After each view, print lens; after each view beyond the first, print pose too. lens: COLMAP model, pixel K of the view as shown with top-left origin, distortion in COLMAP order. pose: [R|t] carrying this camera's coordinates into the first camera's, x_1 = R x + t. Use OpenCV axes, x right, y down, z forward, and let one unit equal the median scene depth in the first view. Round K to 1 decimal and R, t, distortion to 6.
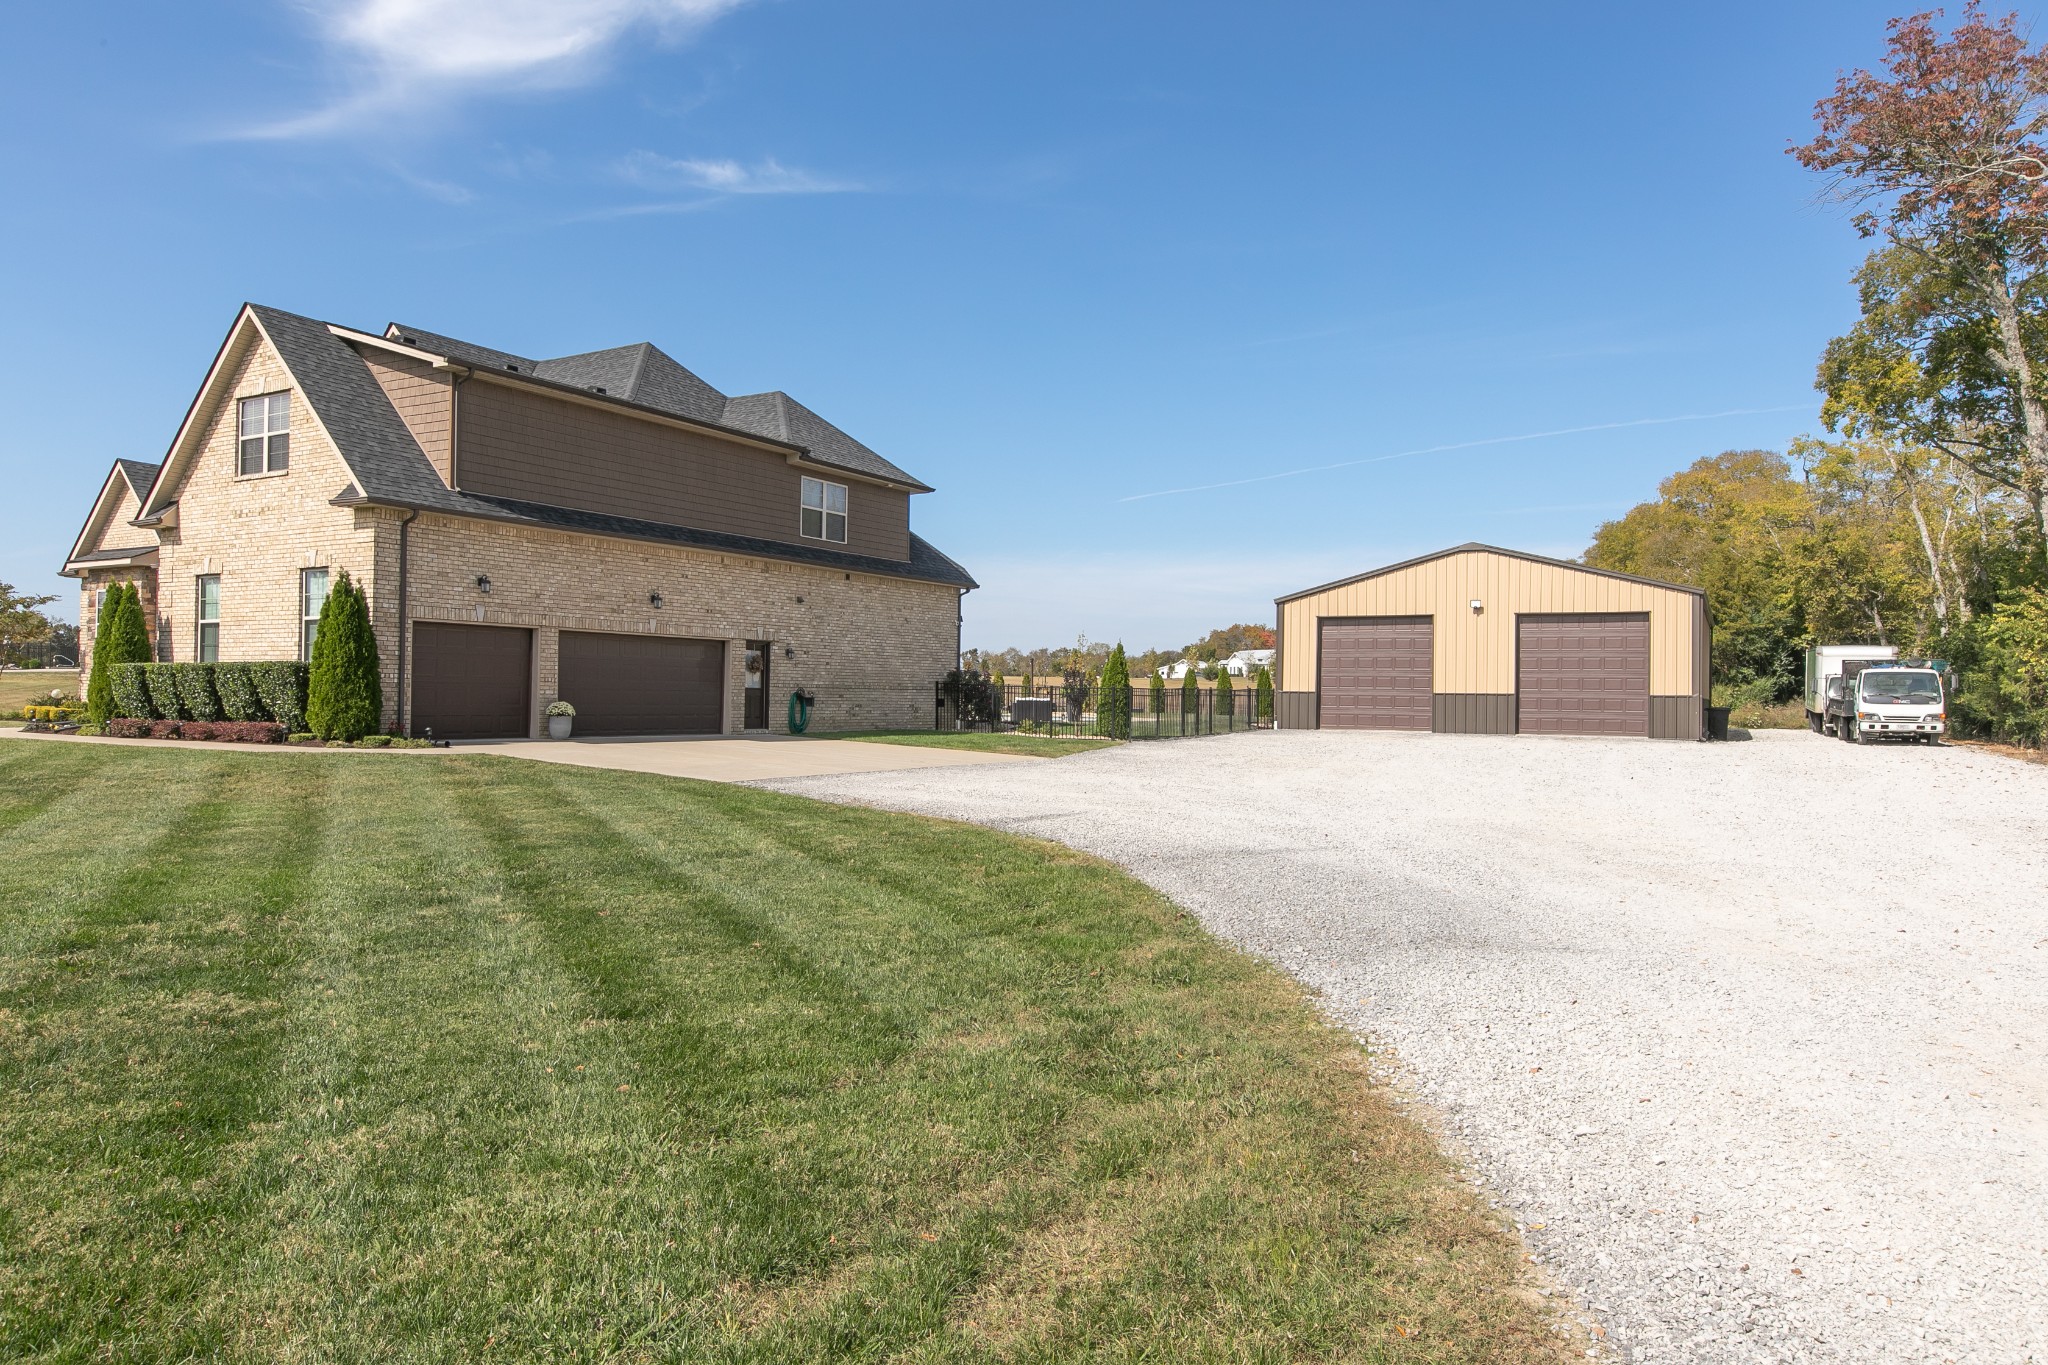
lens RADIAL K [[1359.4, 0, 1017.0], [0, 1359.4, 683.1], [0, 0, 1]] dist [-0.002281, -0.003626]
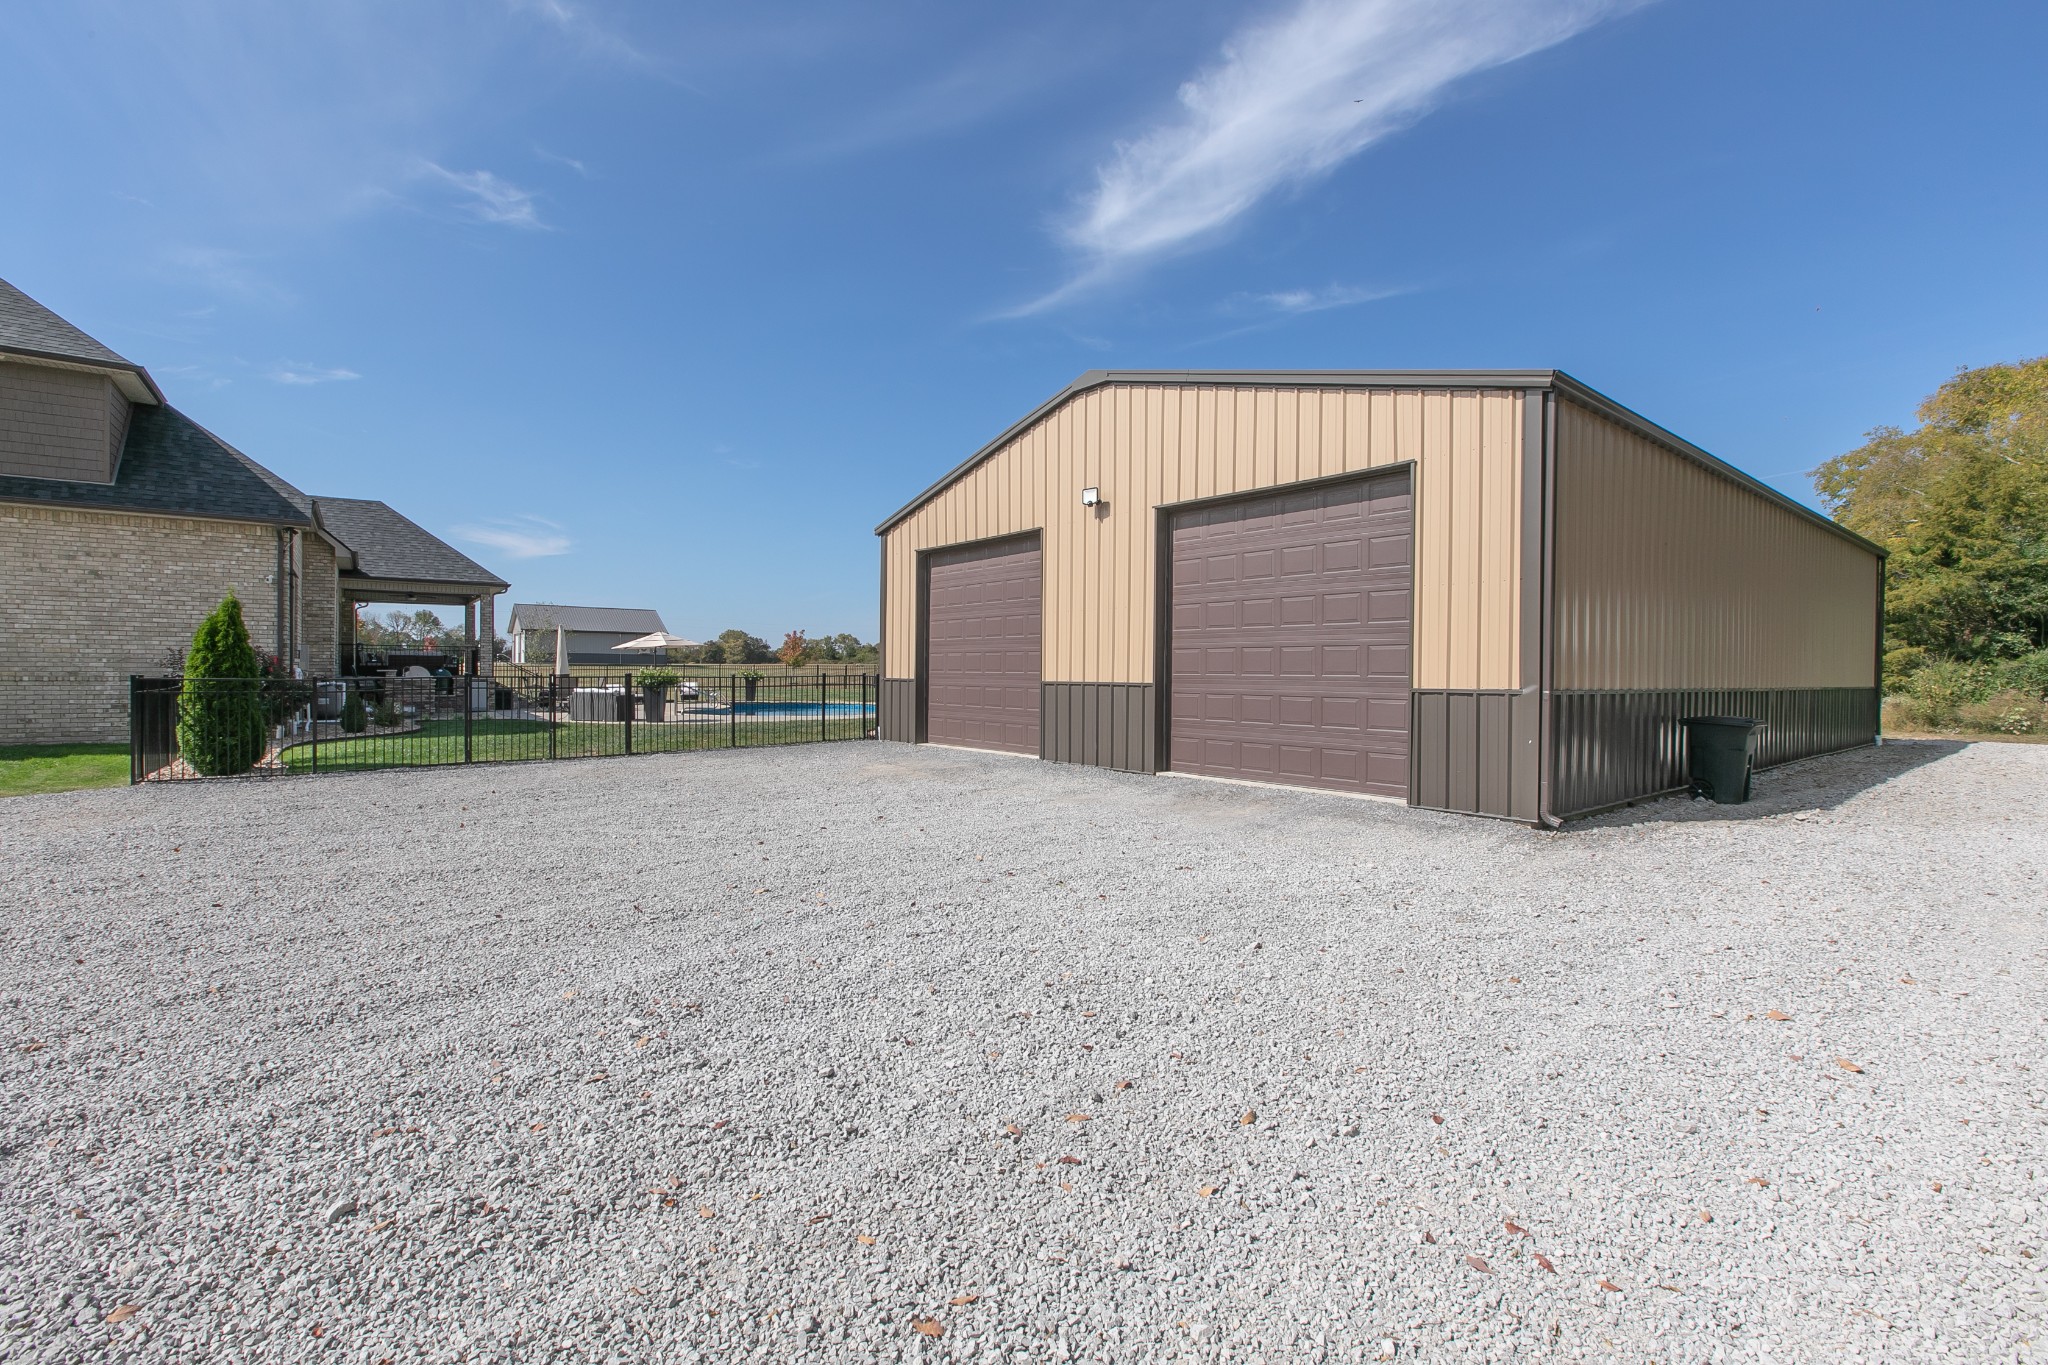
lens RADIAL K [[907.6, 0, 1031.7], [0, 907.6, 656.2], [0, 0, 1]] dist [0.000365, -0.001009]
pose [[0.922204, -0.013281, -0.386476, 0.475580], [0.008112, 0.999855, -0.015001, 0.003126], [0.386619, 0.010699, 0.922178, 0.748672]]
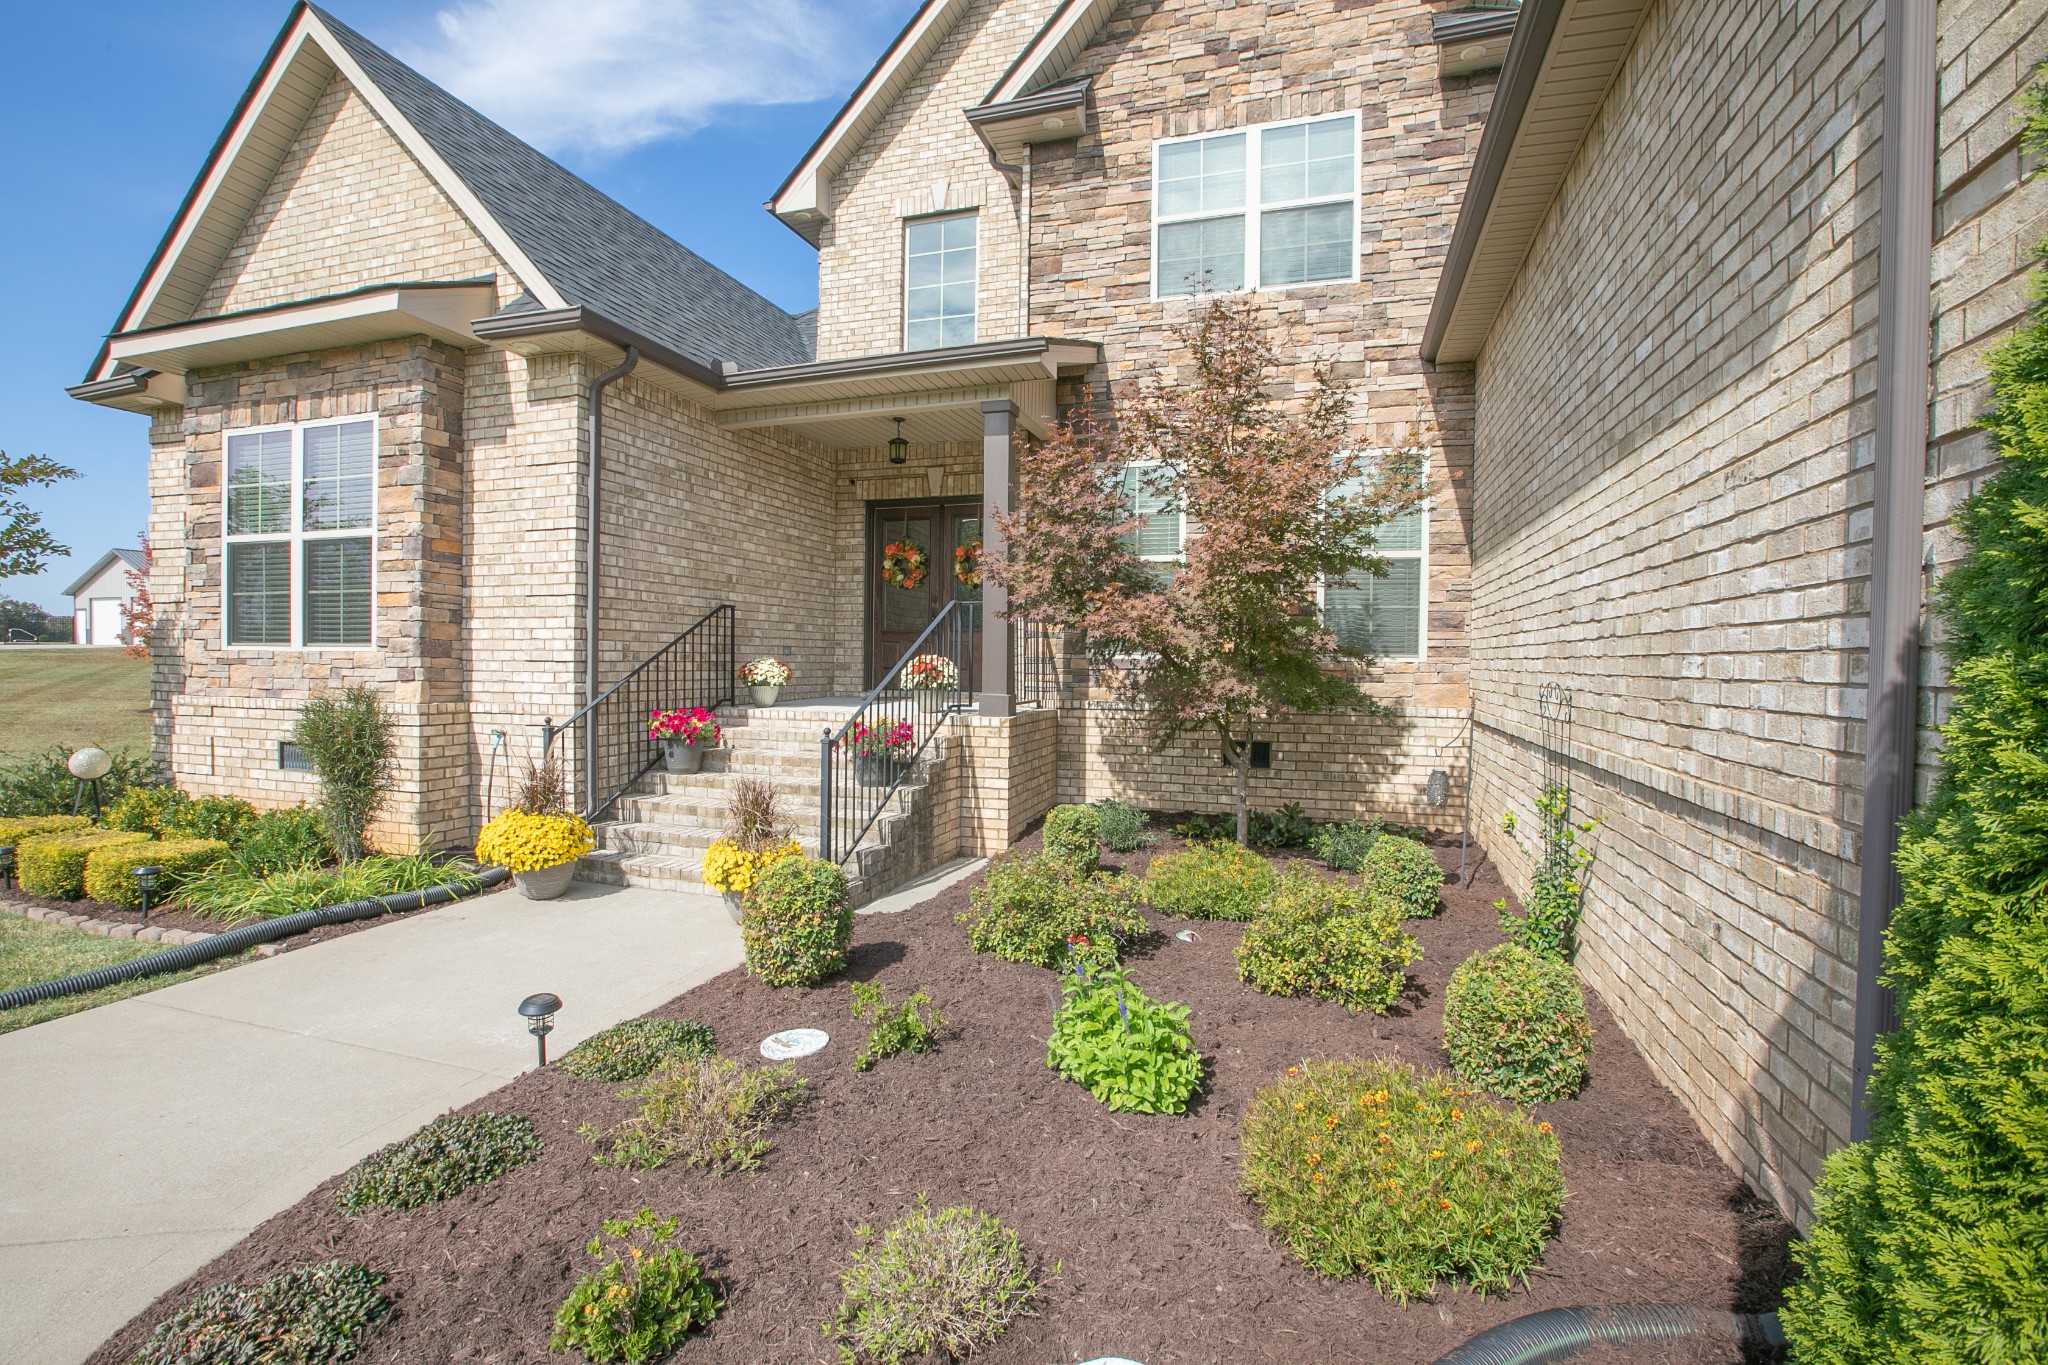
lens RADIAL K [[907.6, 0, 1037.3], [0, 907.6, 651.7], [0, 0, 1]] dist [0.000365, -0.001009]
pose [[0.972919, -0.011549, 0.230857, -0.493710], [0.008910, 0.999883, 0.012469, -0.016482], [-0.230974, -0.010074, 0.972908, 0.681378]]
